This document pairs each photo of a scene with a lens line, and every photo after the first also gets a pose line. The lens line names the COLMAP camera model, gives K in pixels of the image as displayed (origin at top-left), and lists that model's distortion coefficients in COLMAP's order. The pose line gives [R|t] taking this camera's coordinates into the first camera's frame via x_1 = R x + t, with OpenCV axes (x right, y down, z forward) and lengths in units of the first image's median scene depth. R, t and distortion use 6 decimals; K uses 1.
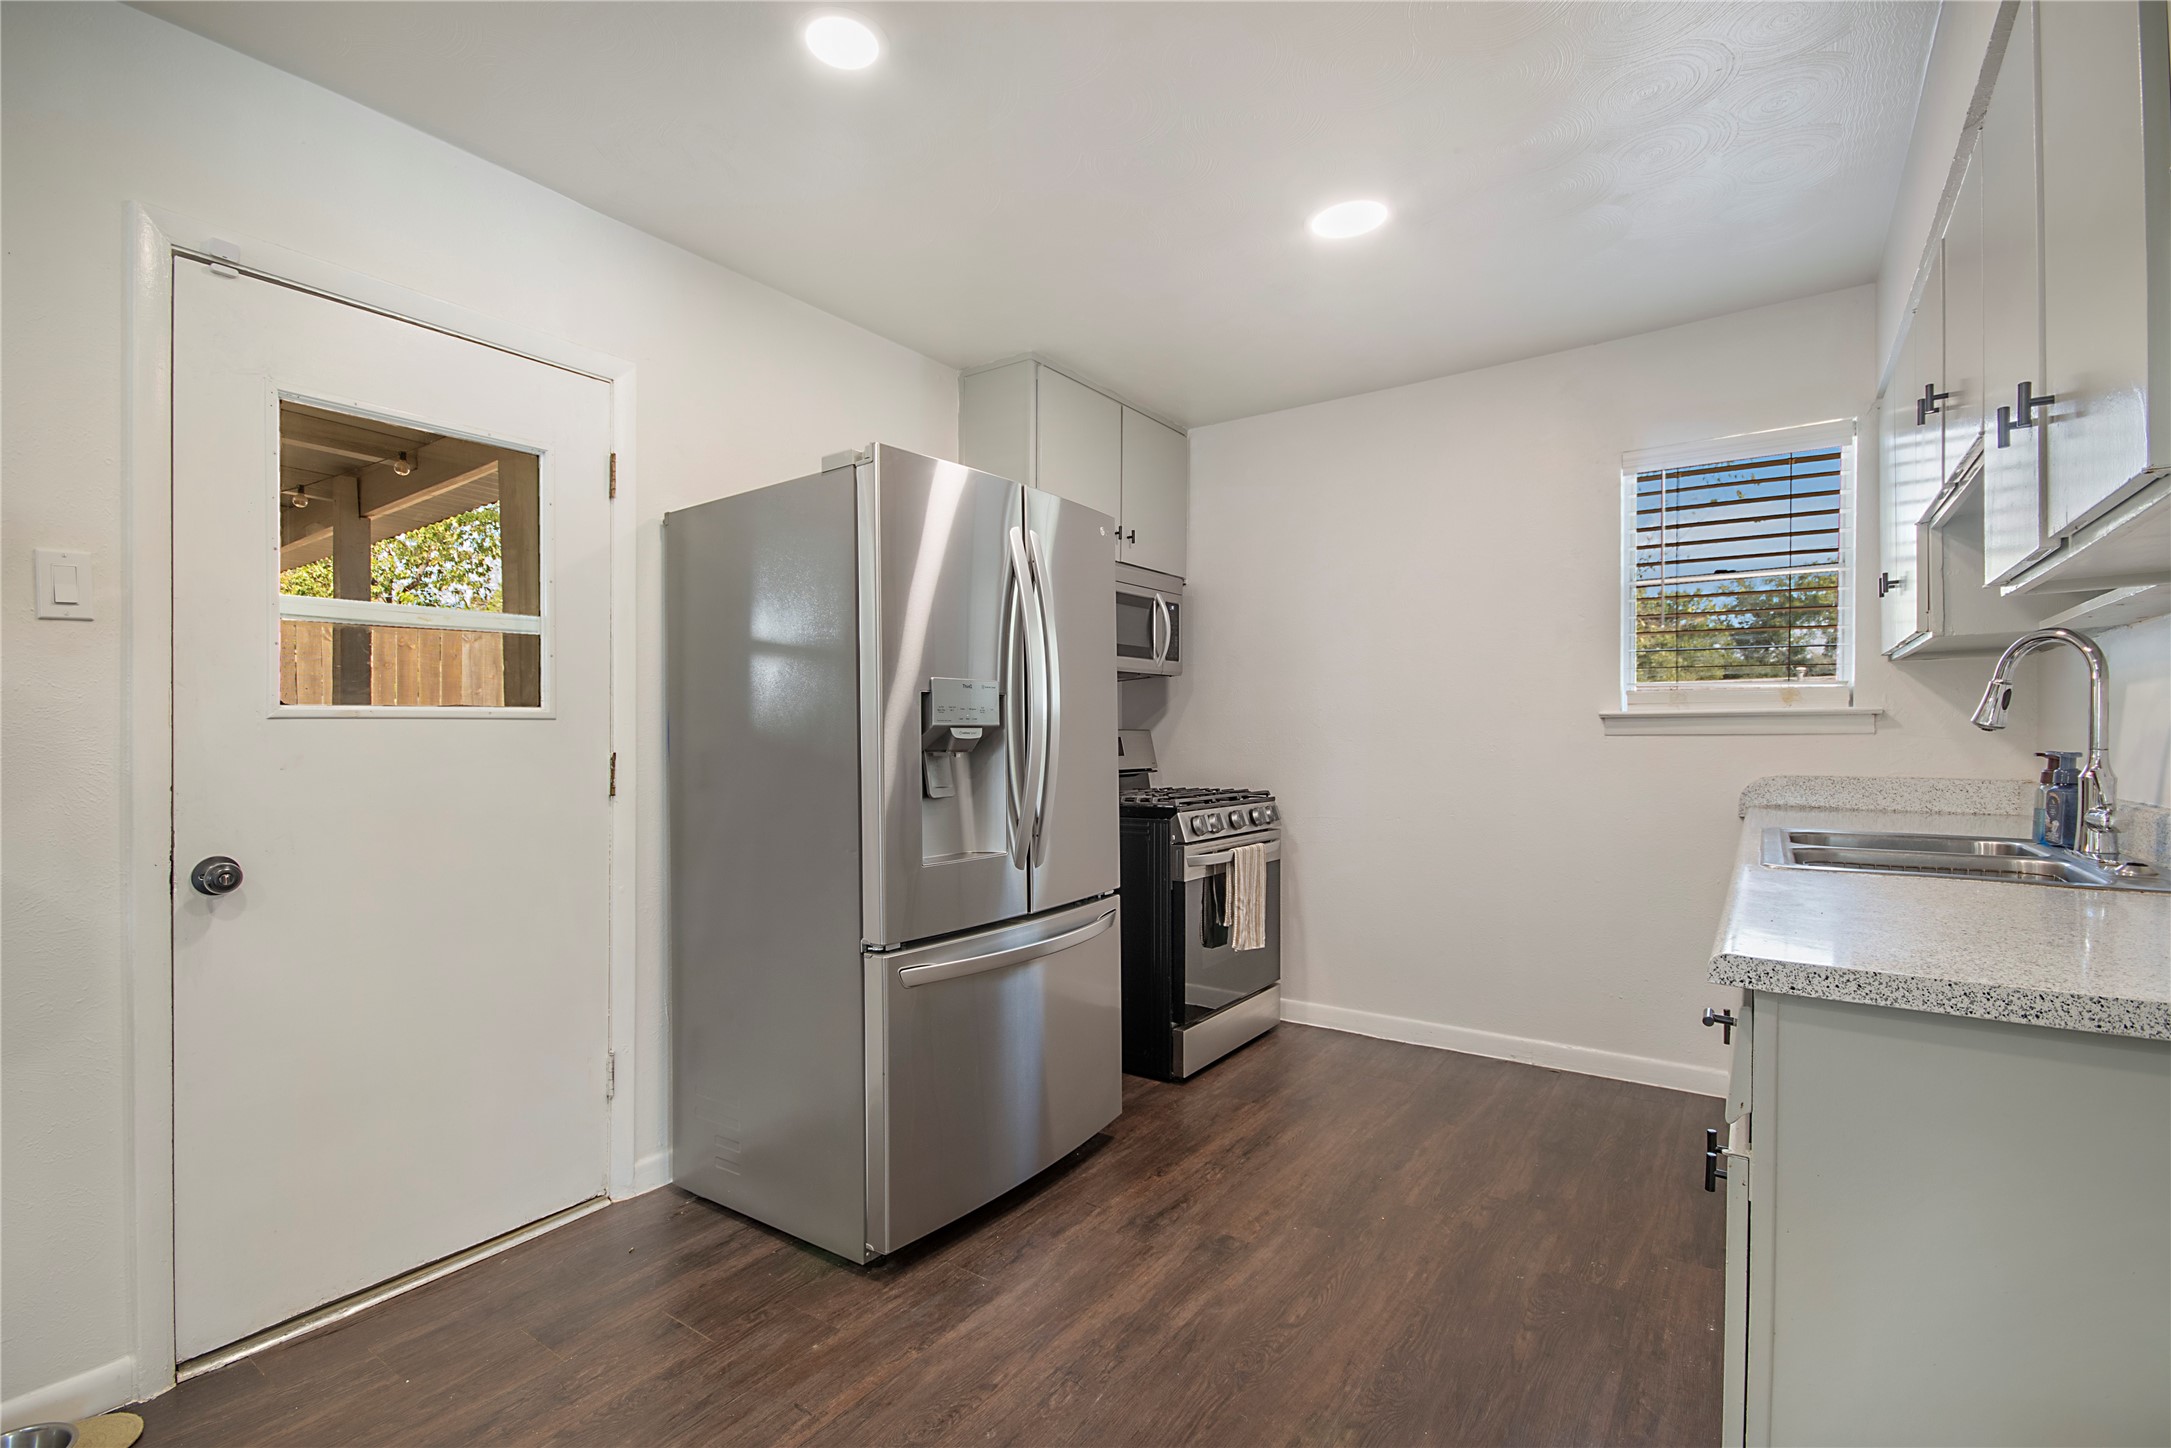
lens RADIAL K [[995.7, 0, 1083.6], [0, 995.7, 719.9], [0, 0, 1]] dist [0.000467, -0.008472]
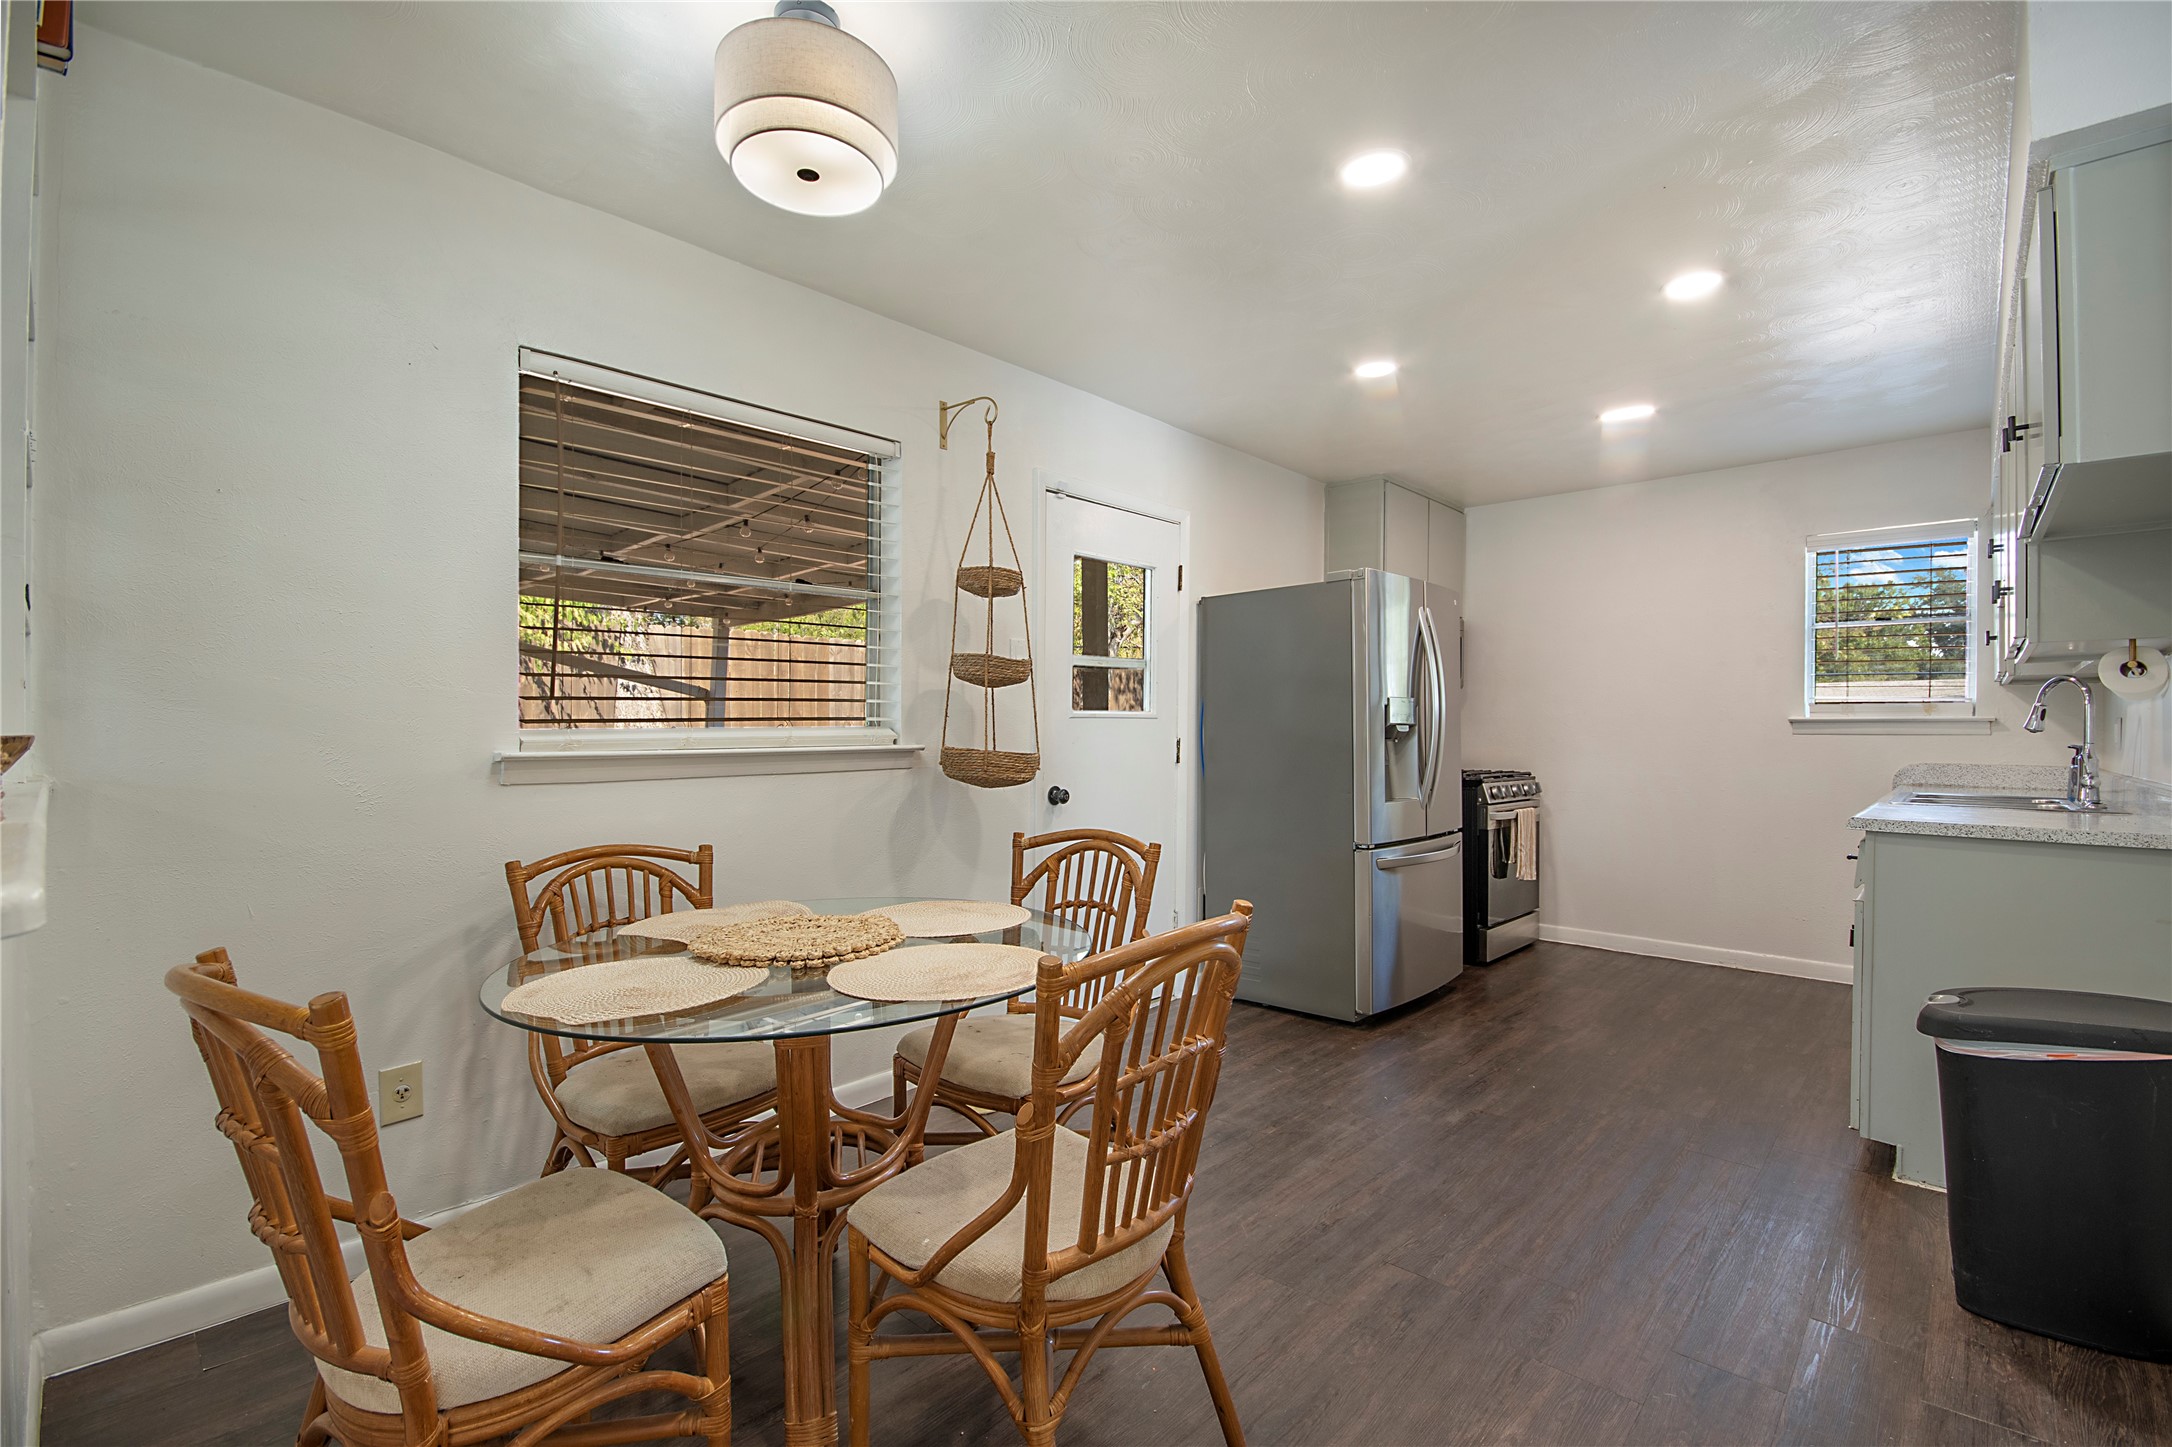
lens RADIAL K [[1009.0, 0, 1076.1], [0, 1009.0, 707.6], [0, 0, 1]] dist [-0.001000, -0.013150]
pose [[0.991934, 0.007395, -0.126536, -0.332417], [-0.008286, 0.999944, -0.006517, -0.004794], [0.126481, 0.007512, 0.991941, -0.594624]]
